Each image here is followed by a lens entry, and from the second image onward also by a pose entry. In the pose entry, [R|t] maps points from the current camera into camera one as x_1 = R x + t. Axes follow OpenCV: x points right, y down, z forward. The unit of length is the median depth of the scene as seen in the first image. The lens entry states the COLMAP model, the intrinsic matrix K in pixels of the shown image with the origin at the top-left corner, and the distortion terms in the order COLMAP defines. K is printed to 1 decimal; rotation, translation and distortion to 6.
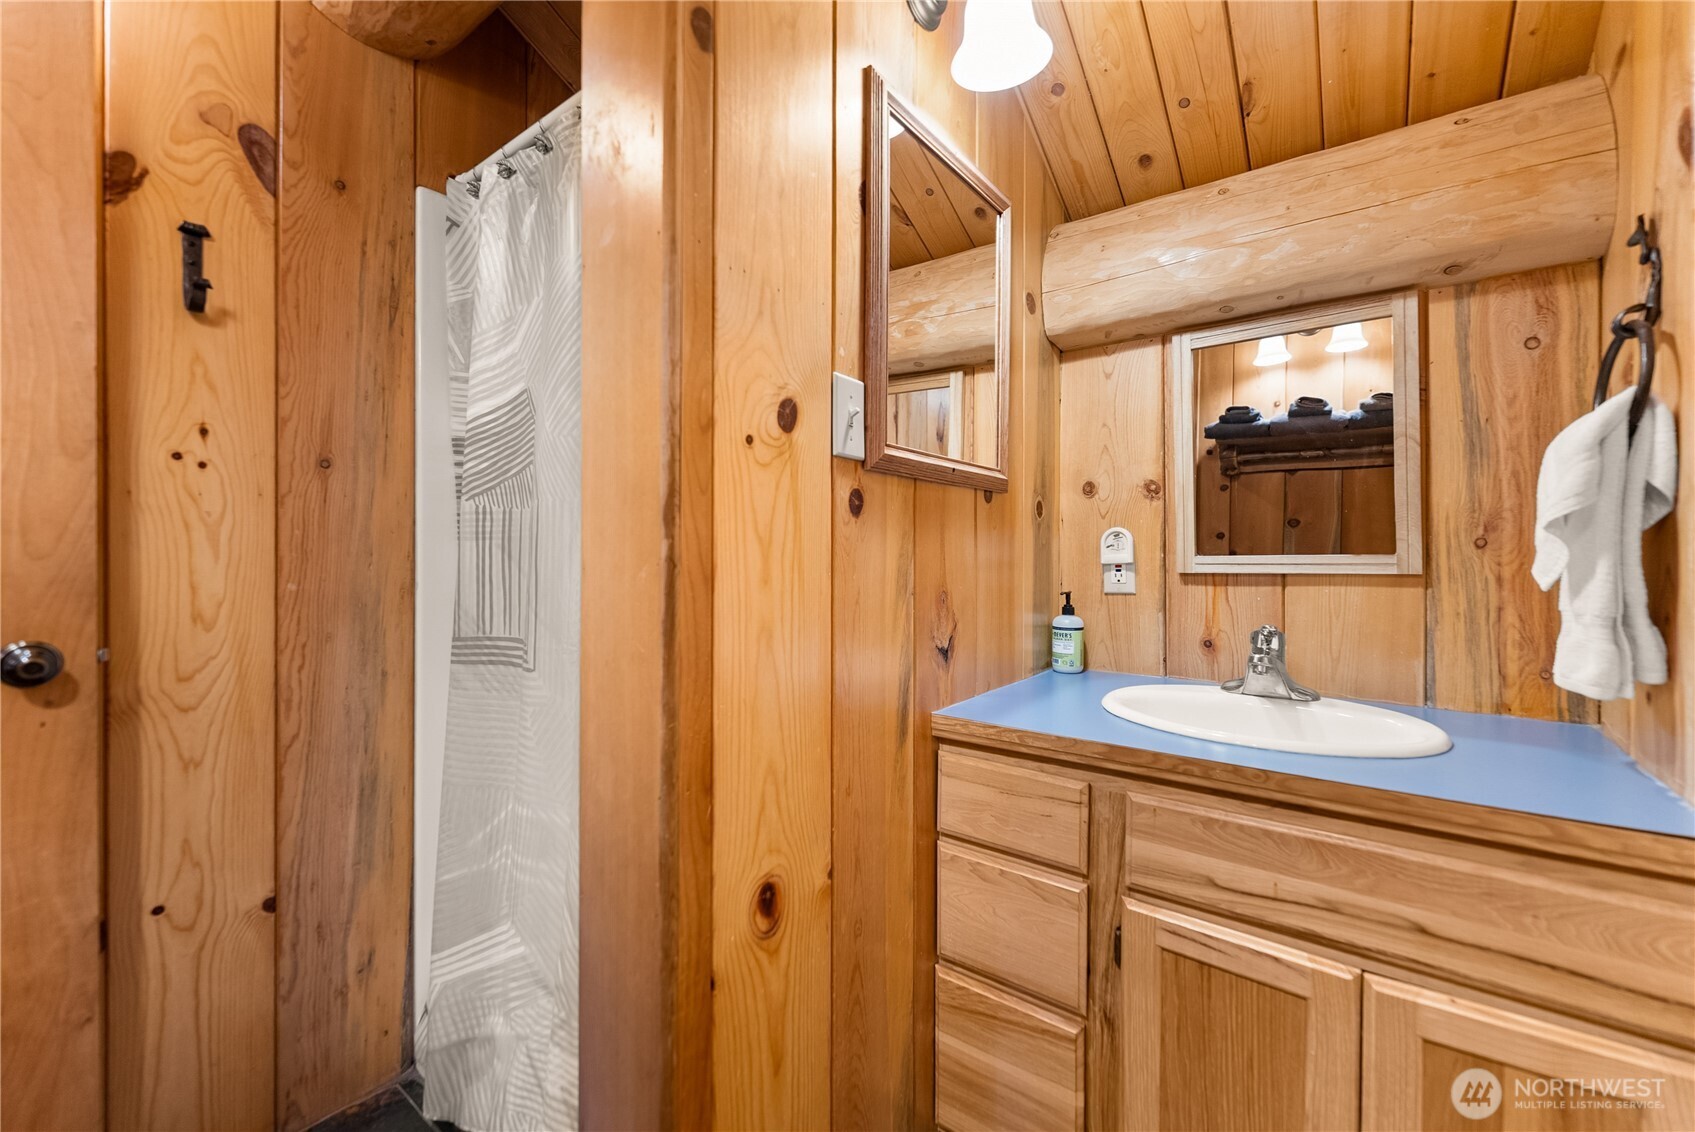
lens RADIAL K [[696.5, 0, 843.7], [0, 696.5, 541.4], [0, 0, 1]] dist [-0.000933, -0.000339]
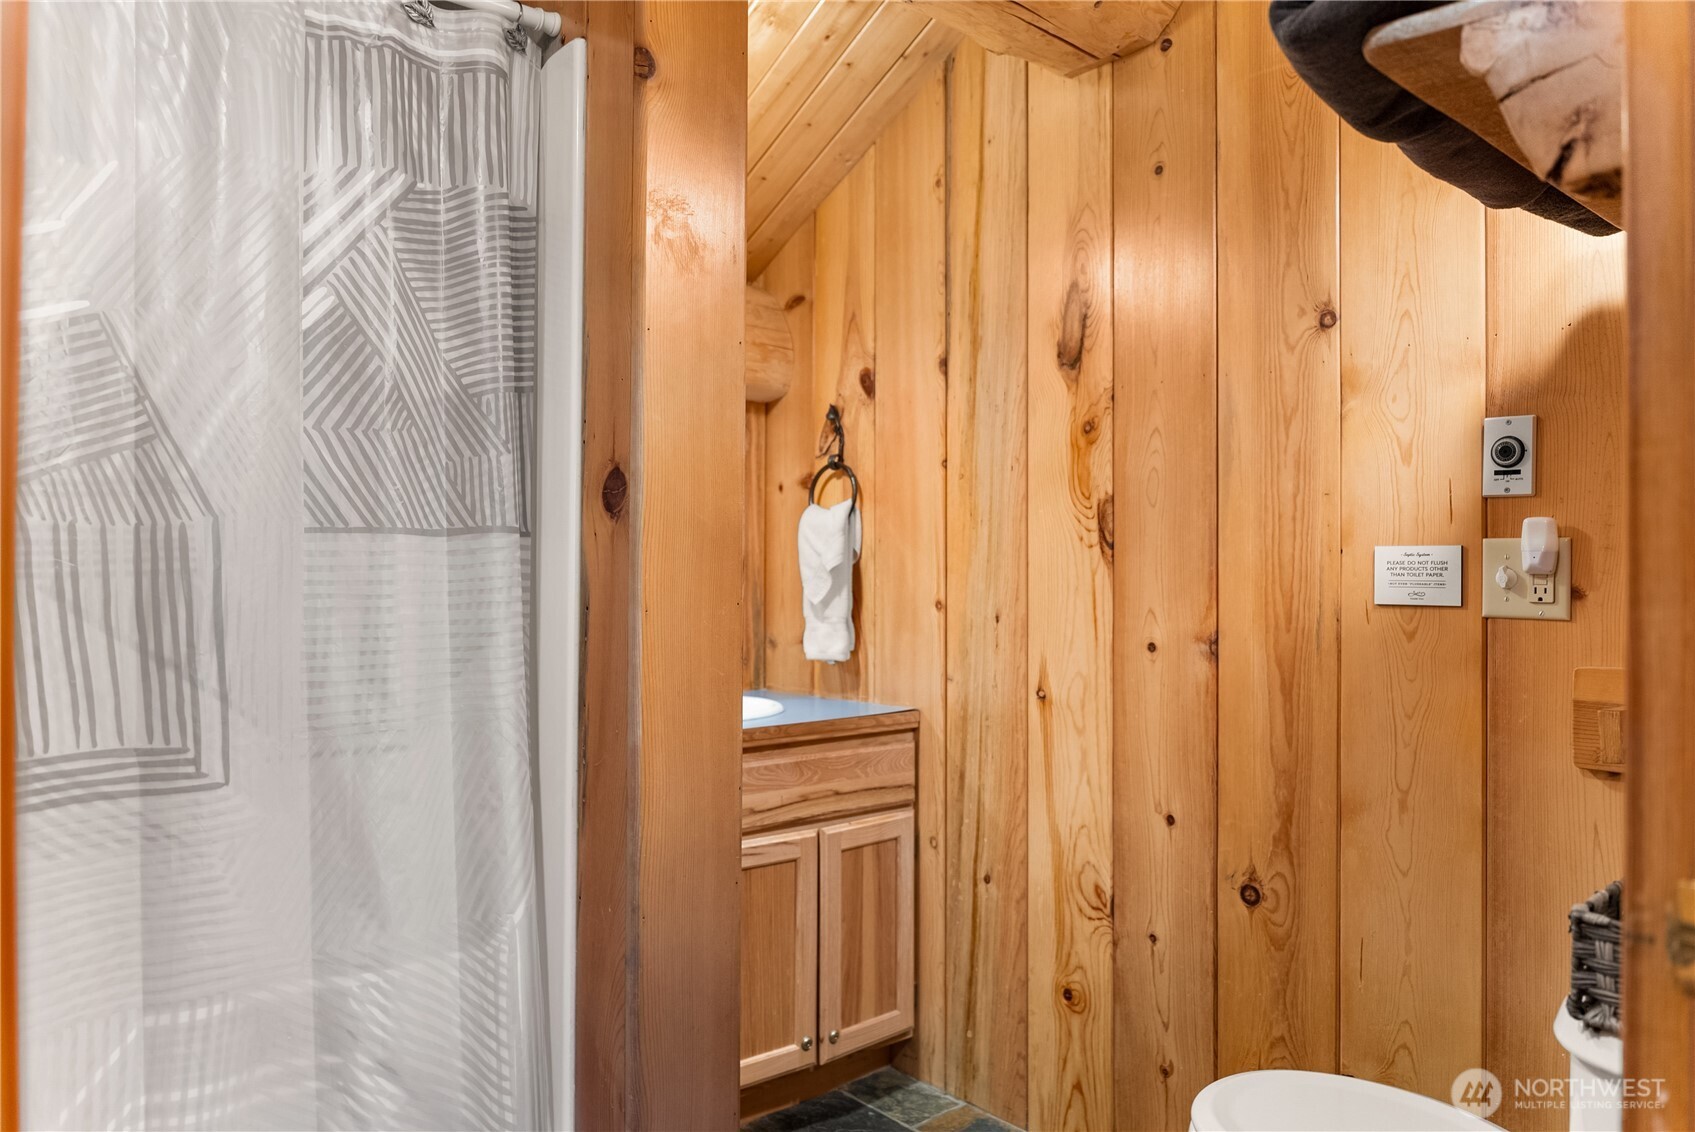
lens RADIAL K [[1165.4, 0, 845.7], [0, 1165.4, 540.2], [0, 0, 1]] dist [-0.011383, -0.005056]
pose [[0.206025, 0.024542, 0.978239, -1.998311], [-0.012749, 0.999668, -0.022395, -0.031329], [-0.978464, -0.007858, 0.206270, 0.330012]]
